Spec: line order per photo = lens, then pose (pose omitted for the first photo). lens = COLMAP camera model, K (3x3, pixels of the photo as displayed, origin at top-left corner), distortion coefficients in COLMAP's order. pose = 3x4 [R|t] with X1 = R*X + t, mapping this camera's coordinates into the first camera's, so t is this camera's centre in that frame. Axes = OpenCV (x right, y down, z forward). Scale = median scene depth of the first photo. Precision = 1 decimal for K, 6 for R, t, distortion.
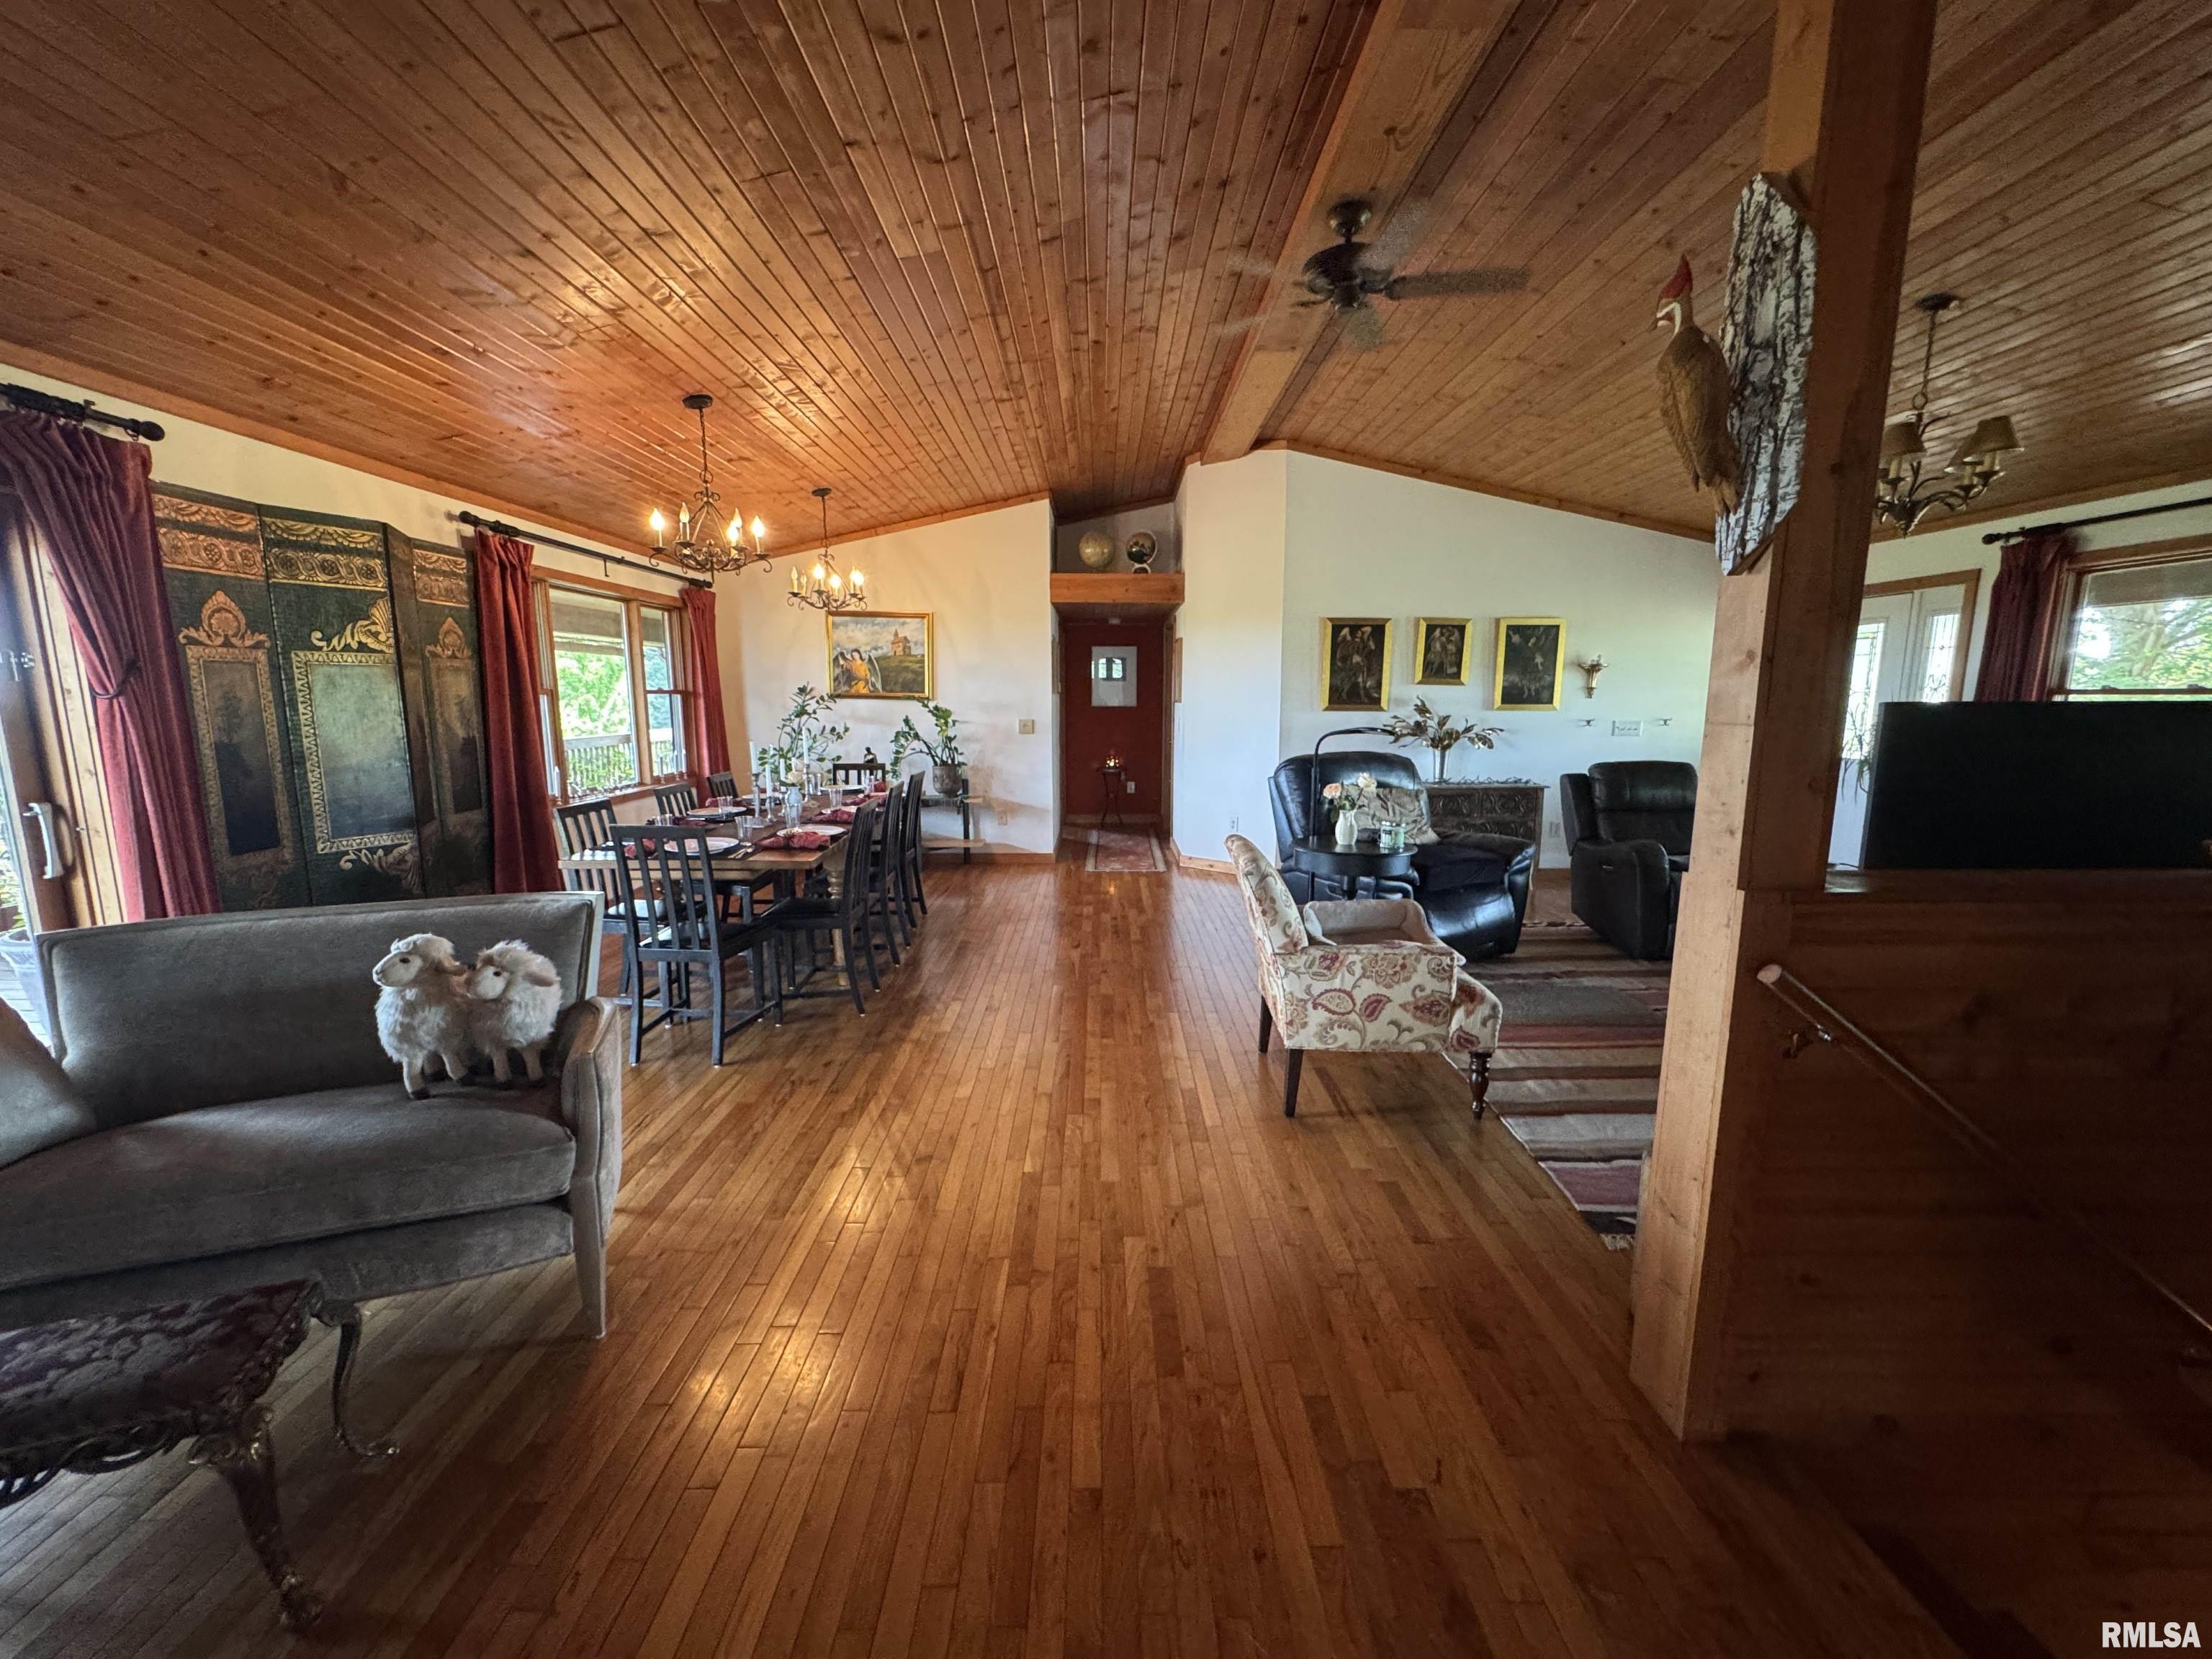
lens RADIAL K [[884.0, 0, 1106.3], [0, 884.0, 830.2], [0, 0, 1]] dist [-0.001338, 0.000109]
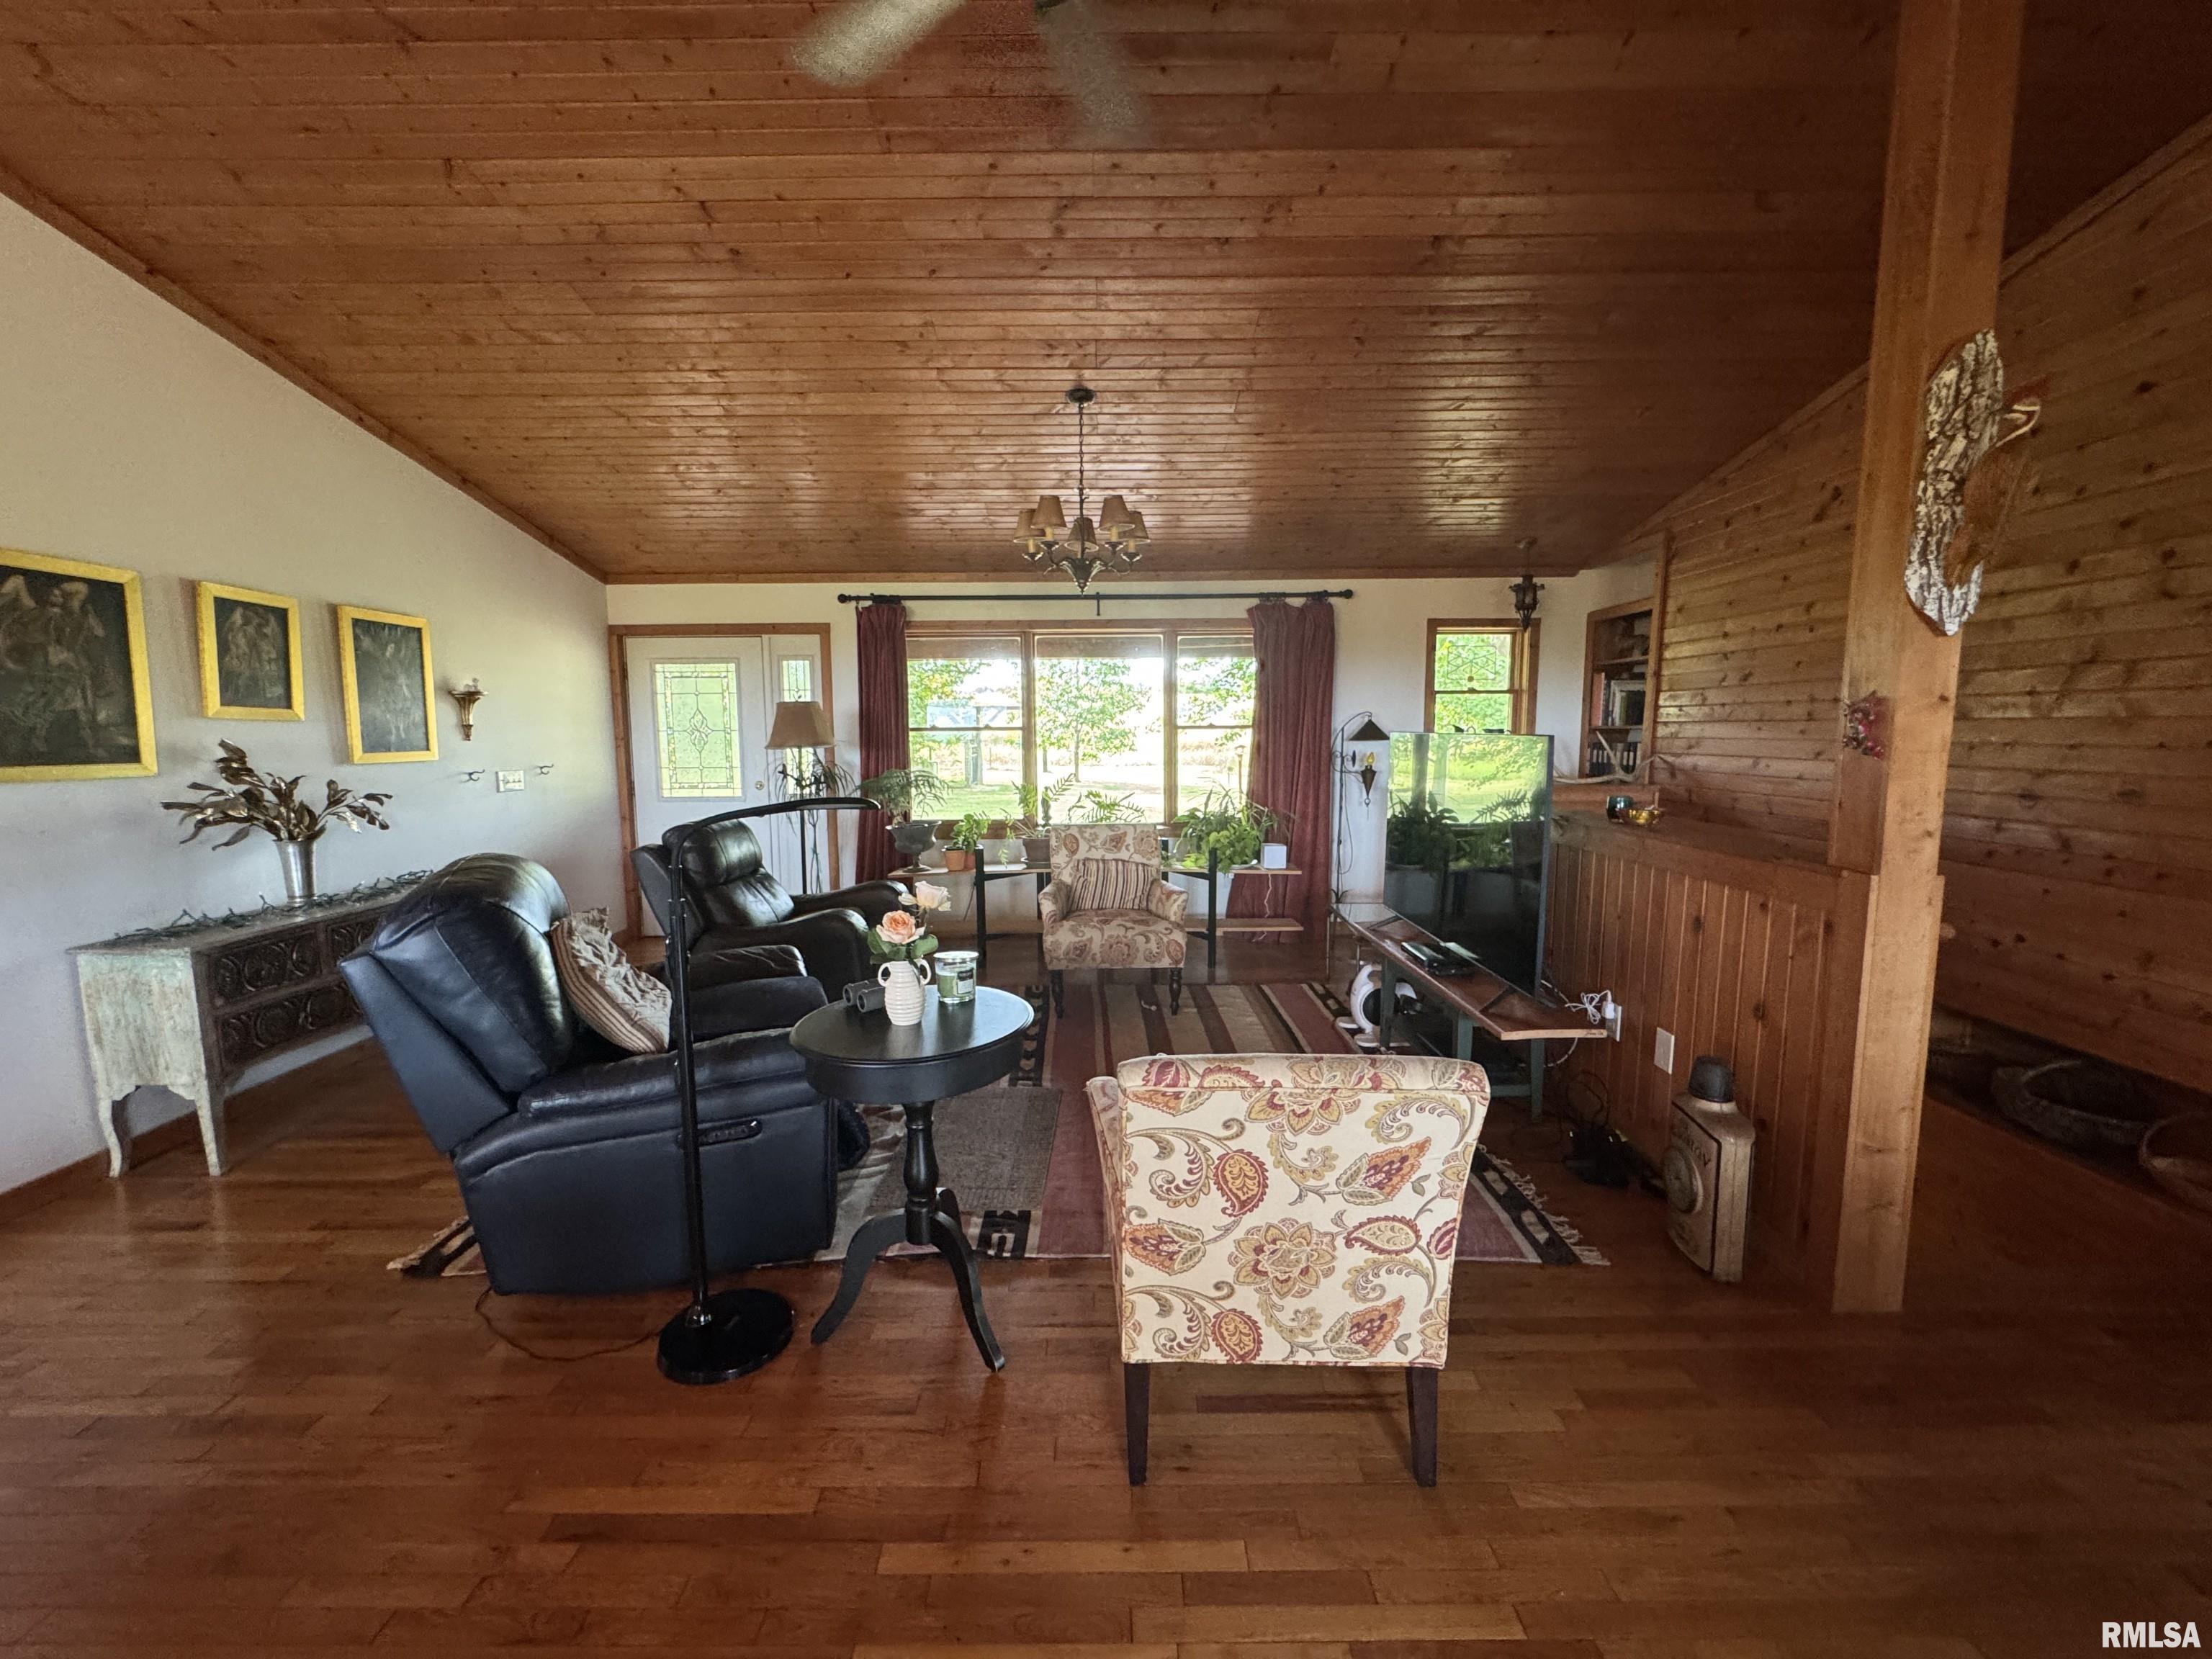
lens RADIAL K [[884.0, 0, 1106.3], [0, 884.0, 830.2], [0, 0, 1]] dist [-0.001338, 0.000109]
pose [[0.006902, -0.114380, 0.993413, -0.136310], [0.158147, 0.981059, 0.111858, -0.078755], [-0.987391, 0.156333, 0.024861, 0.500185]]
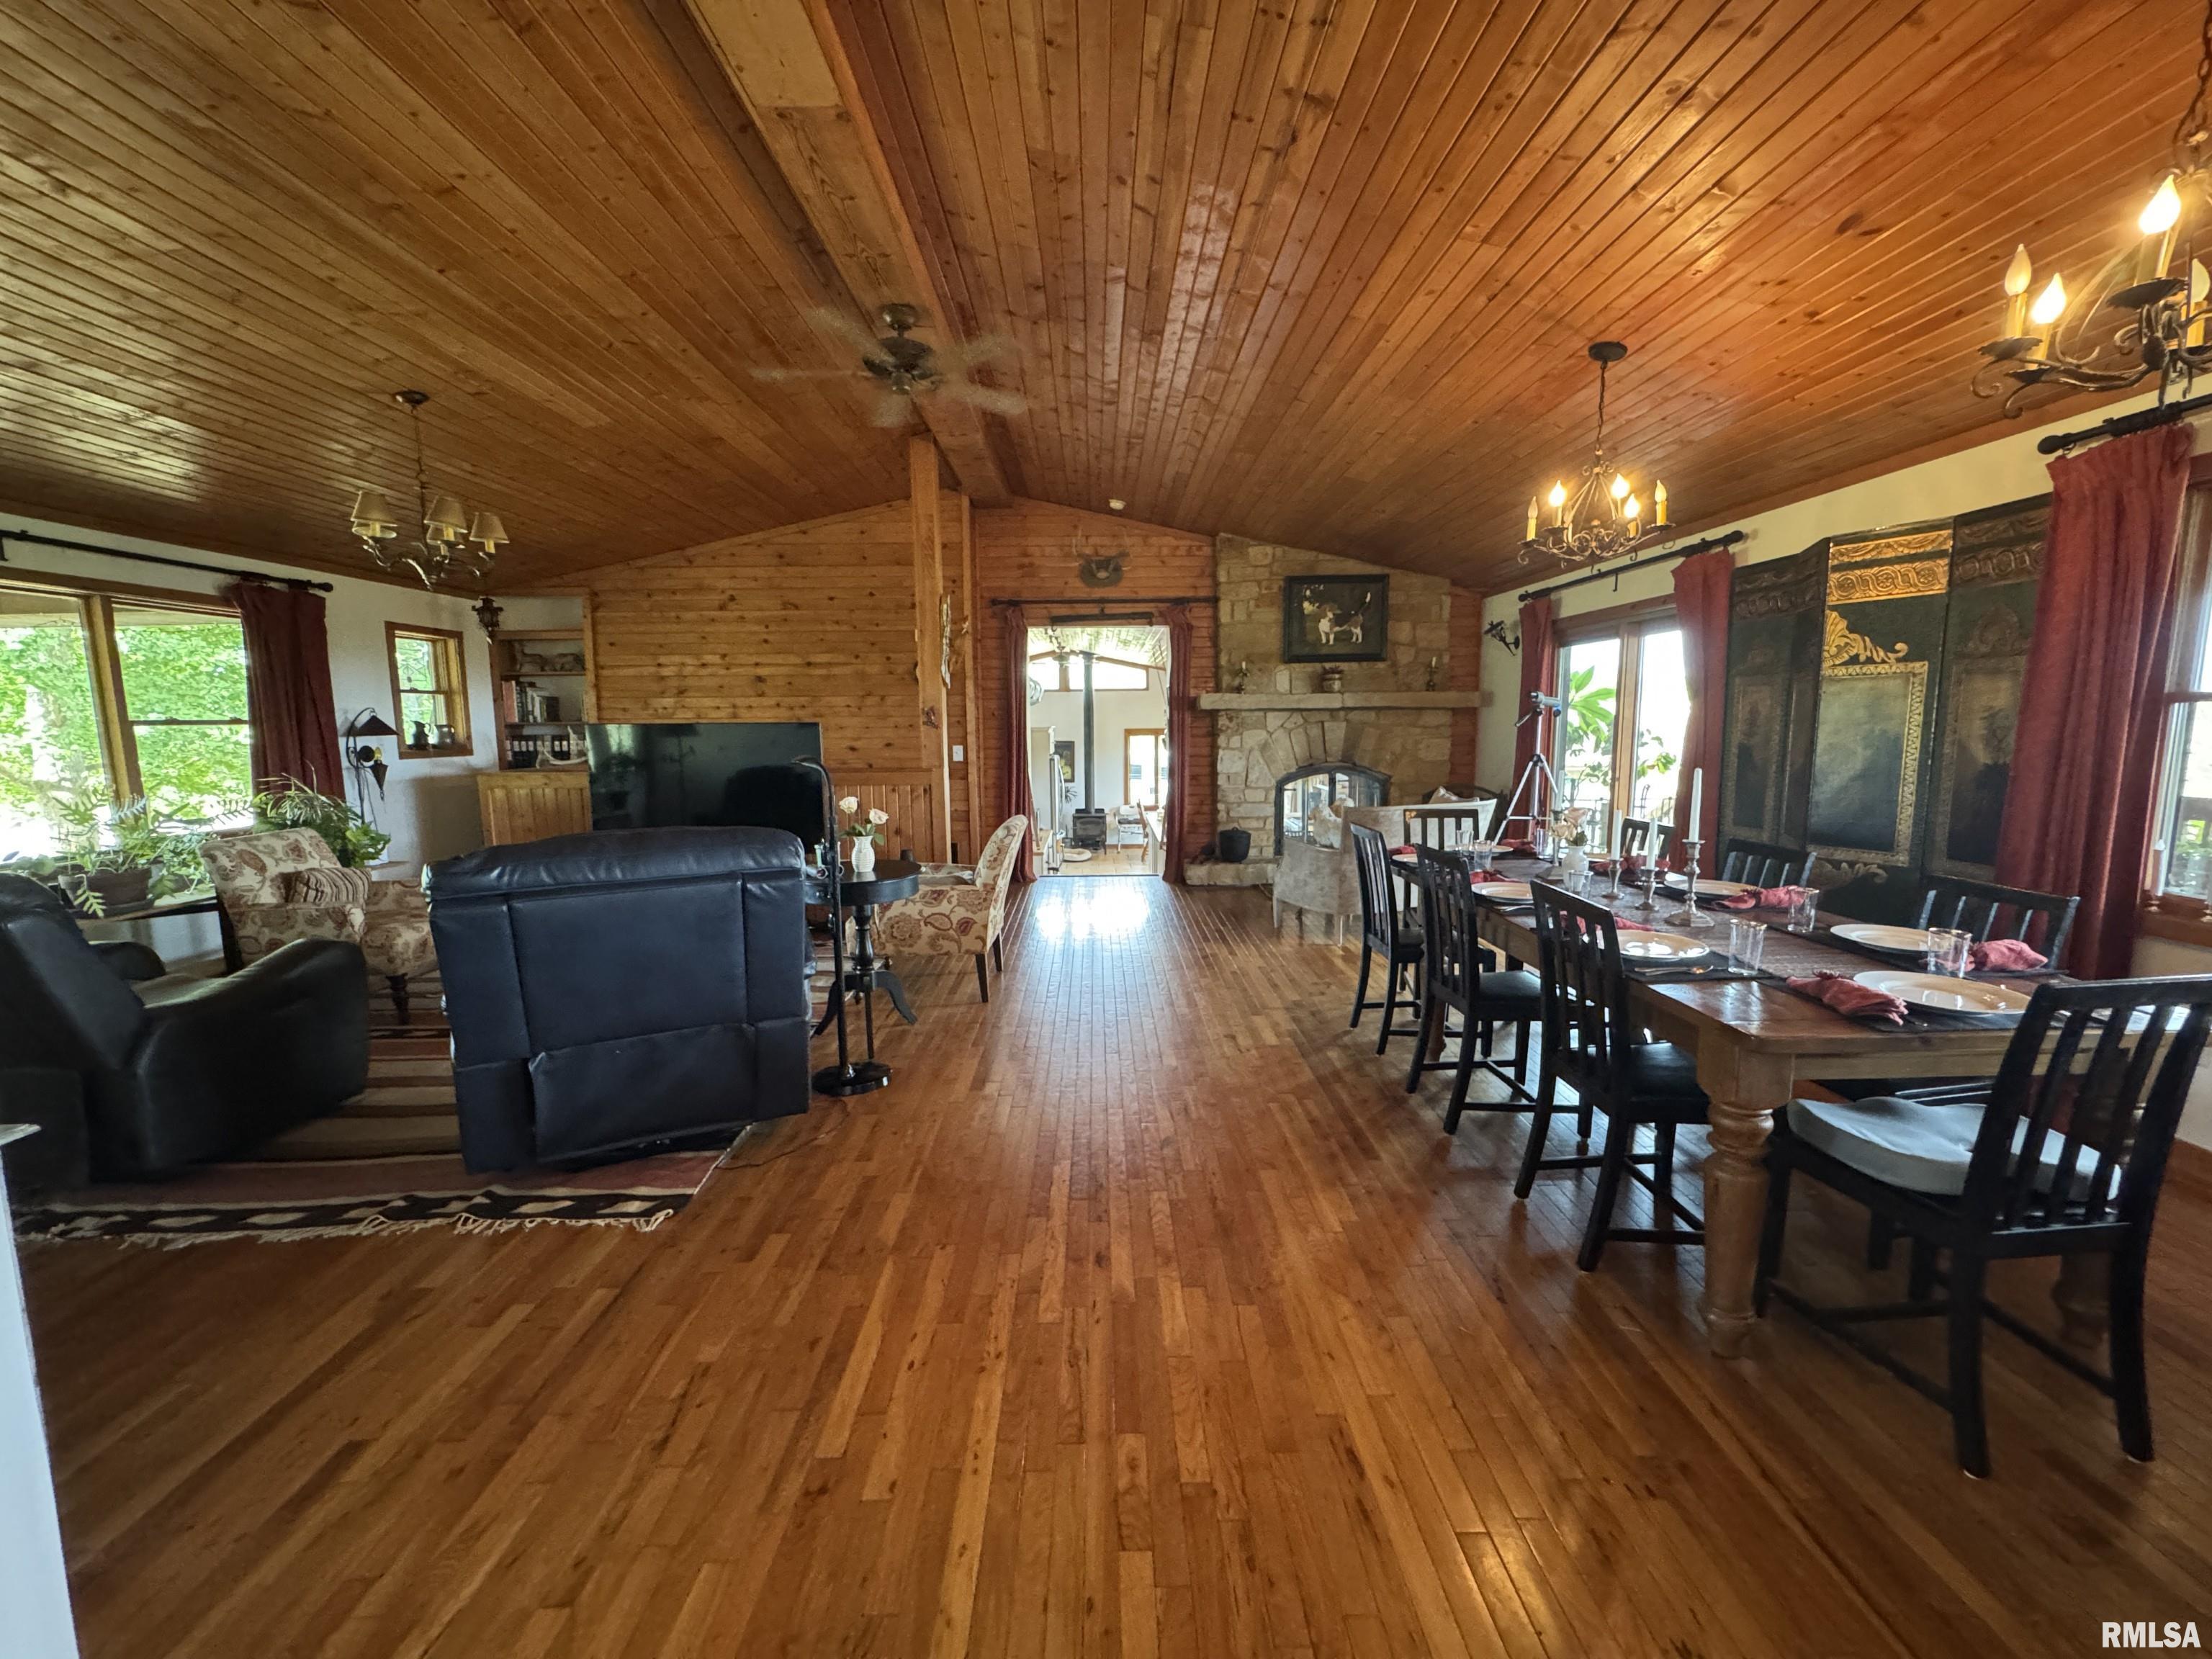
lens RADIAL K [[884.0, 0, 1106.3], [0, 884.0, 830.2], [0, 0, 1]] dist [-0.001338, 0.000109]
pose [[-0.999873, 0.010468, 0.011980, -0.050449], [0.013297, 0.963285, 0.268152, -0.137459], [-0.008733, 0.268278, -0.963302, 0.935661]]
